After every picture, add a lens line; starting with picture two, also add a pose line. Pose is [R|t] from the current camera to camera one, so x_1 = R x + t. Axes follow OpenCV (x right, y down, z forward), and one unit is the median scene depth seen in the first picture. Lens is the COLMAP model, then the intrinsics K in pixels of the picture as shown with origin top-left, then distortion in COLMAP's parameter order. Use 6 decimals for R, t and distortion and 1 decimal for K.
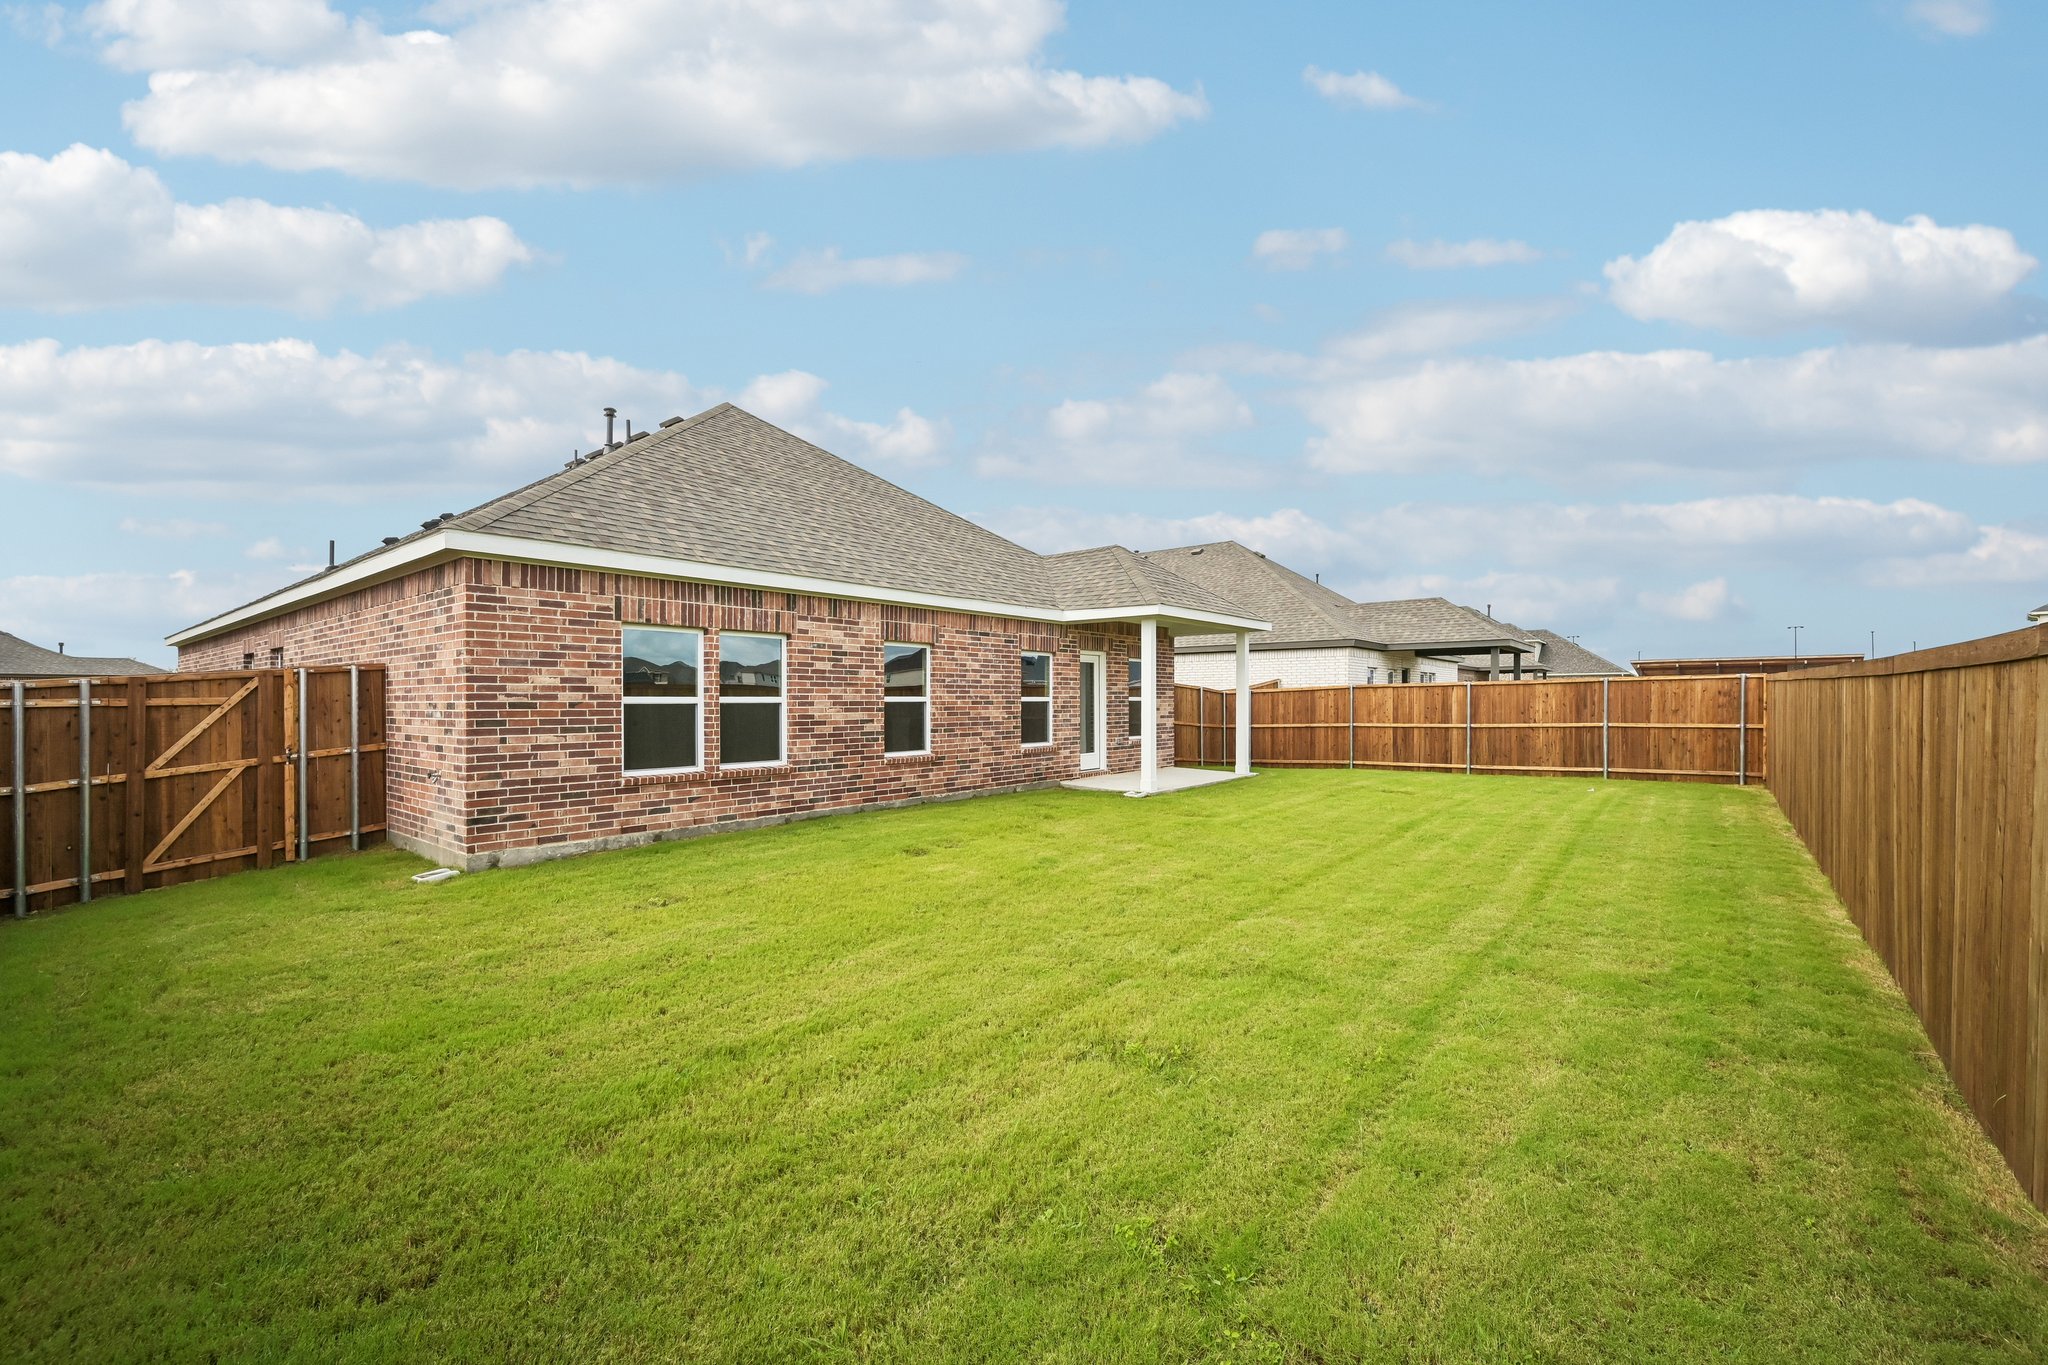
lens RADIAL K [[840.5, 0, 1027.7], [0, 840.5, 680.8], [0, 0, 1]] dist [0.000475, 0.000016]
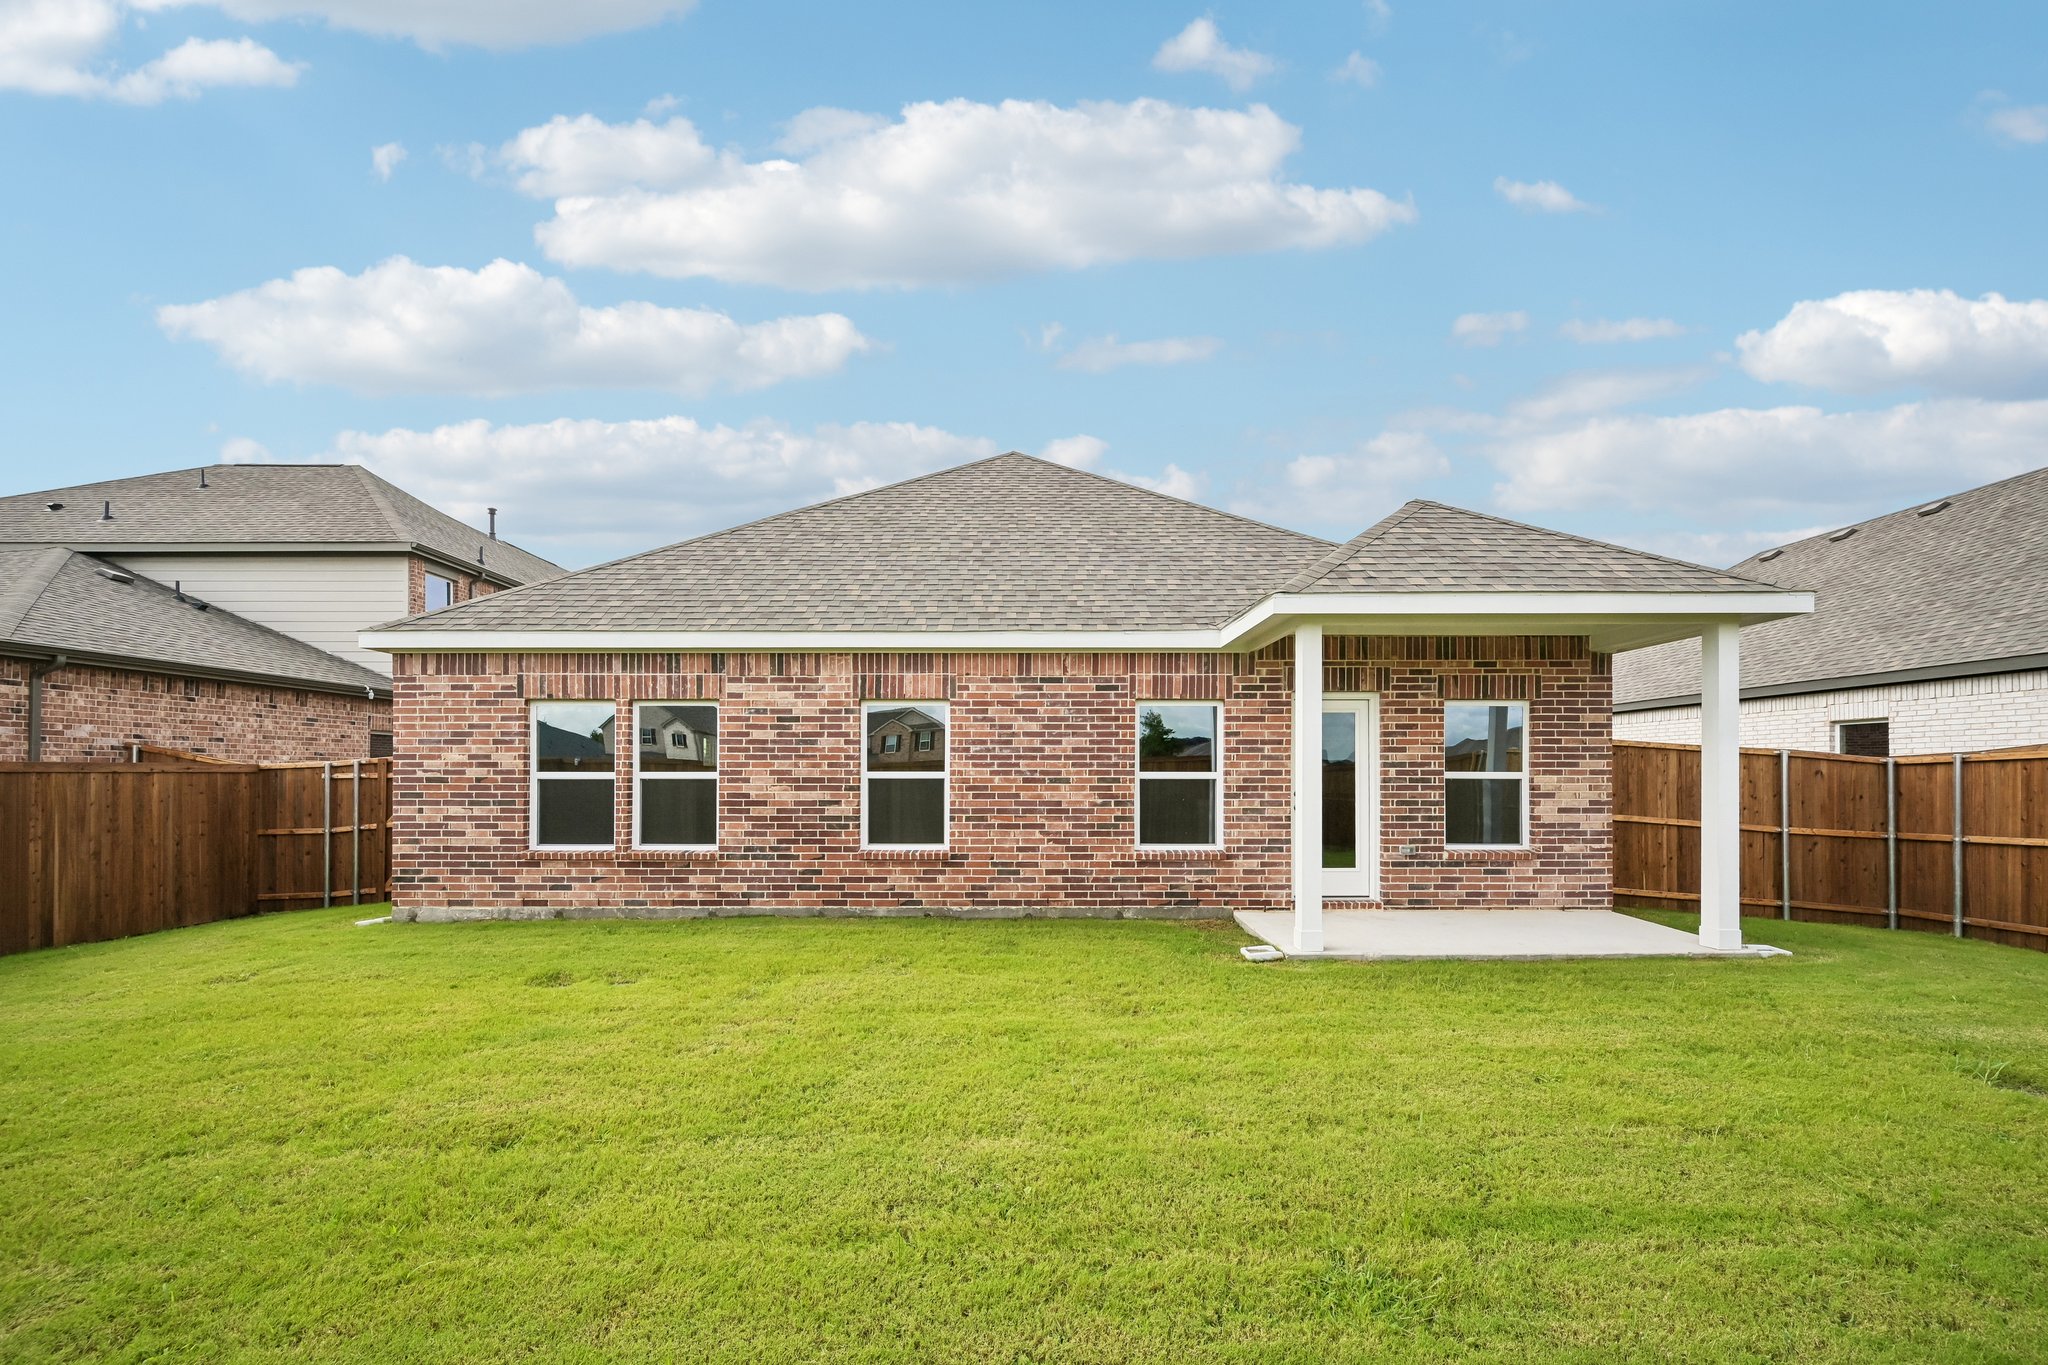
lens RADIAL K [[813.2, 0, 1032.5], [0, 813.2, 742.4], [0, 0, 1]] dist [0.000457, -0.000093]
pose [[0.627379, -0.019207, -0.778477, 0.593293], [0.015607, 0.999805, -0.012089, 0.003915], [0.778557, -0.004566, 0.627557, 0.750520]]
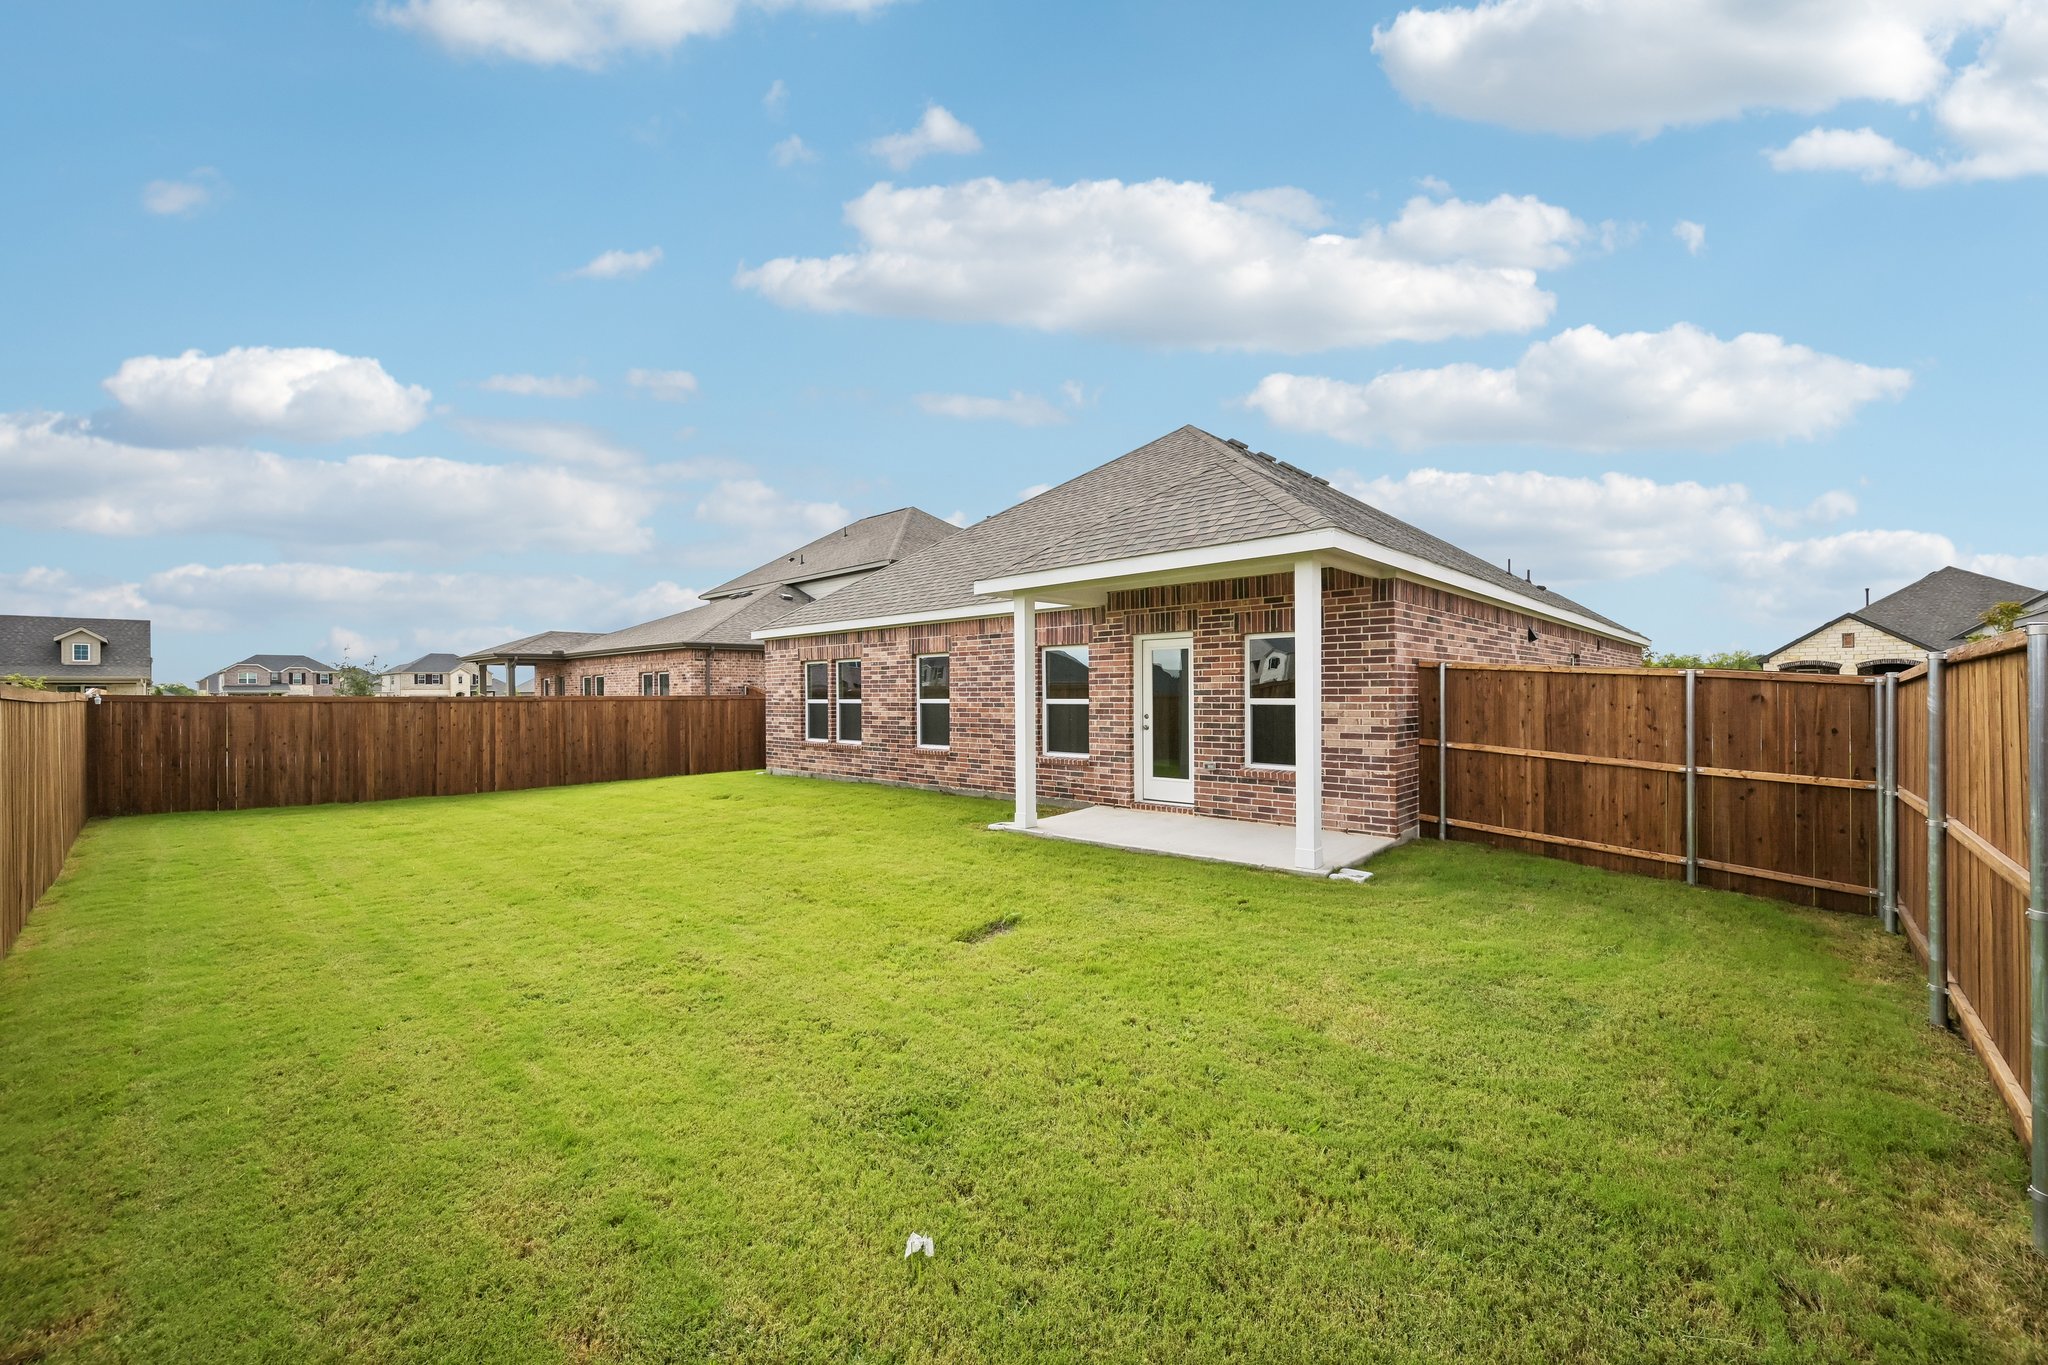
lens RADIAL K [[805.2, 0, 1027.0], [0, 805.2, 676.6], [0, 0, 1]] dist [0.000103, 0.000171]
pose [[-0.069697, -0.018163, -0.997403, 1.172110], [0.030263, 0.999336, -0.020313, 0.017011], [0.997109, -0.031600, -0.069101, 1.442877]]
